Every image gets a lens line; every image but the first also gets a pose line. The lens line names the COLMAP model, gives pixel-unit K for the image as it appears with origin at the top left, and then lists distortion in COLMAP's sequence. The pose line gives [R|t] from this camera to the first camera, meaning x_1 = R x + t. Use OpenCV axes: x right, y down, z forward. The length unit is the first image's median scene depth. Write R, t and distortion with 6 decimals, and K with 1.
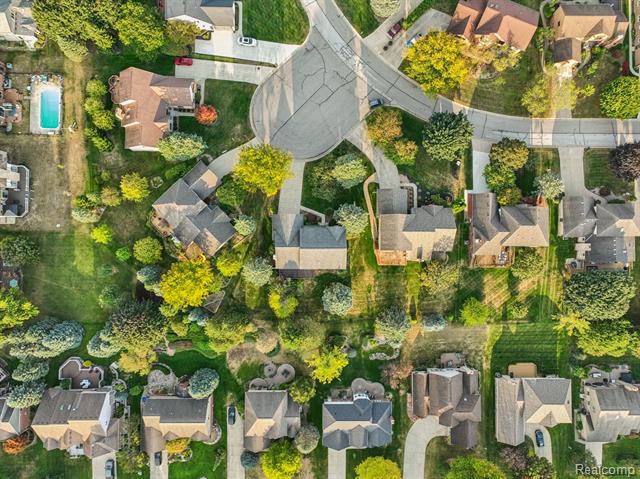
lens RADIAL K [[461.8, 0, 322.5], [0, 461.8, 239.1], [0, 0, 1]] dist [0.004208, 0.018832]
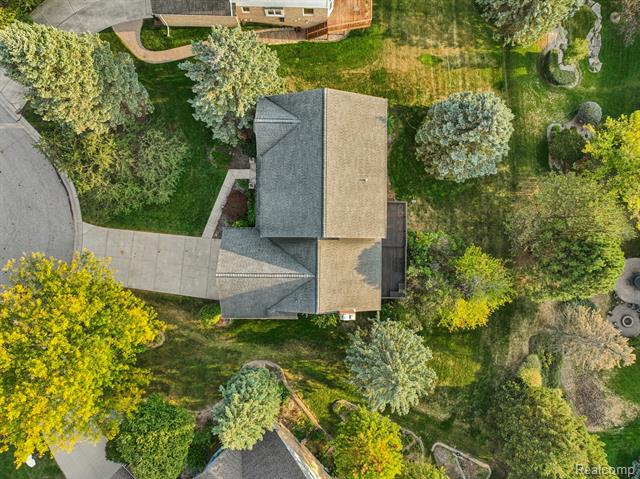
lens RADIAL K [[461.8, 0, 320.6], [0, 461.8, 241.4], [0, 0, 1]] dist [0.004208, 0.018832]
pose [[0.010600, -0.999843, -0.014197, -0.045006], [0.999894, 0.010456, 0.010130, 0.015611], [-0.009980, -0.014303, 0.999848, 0.641085]]
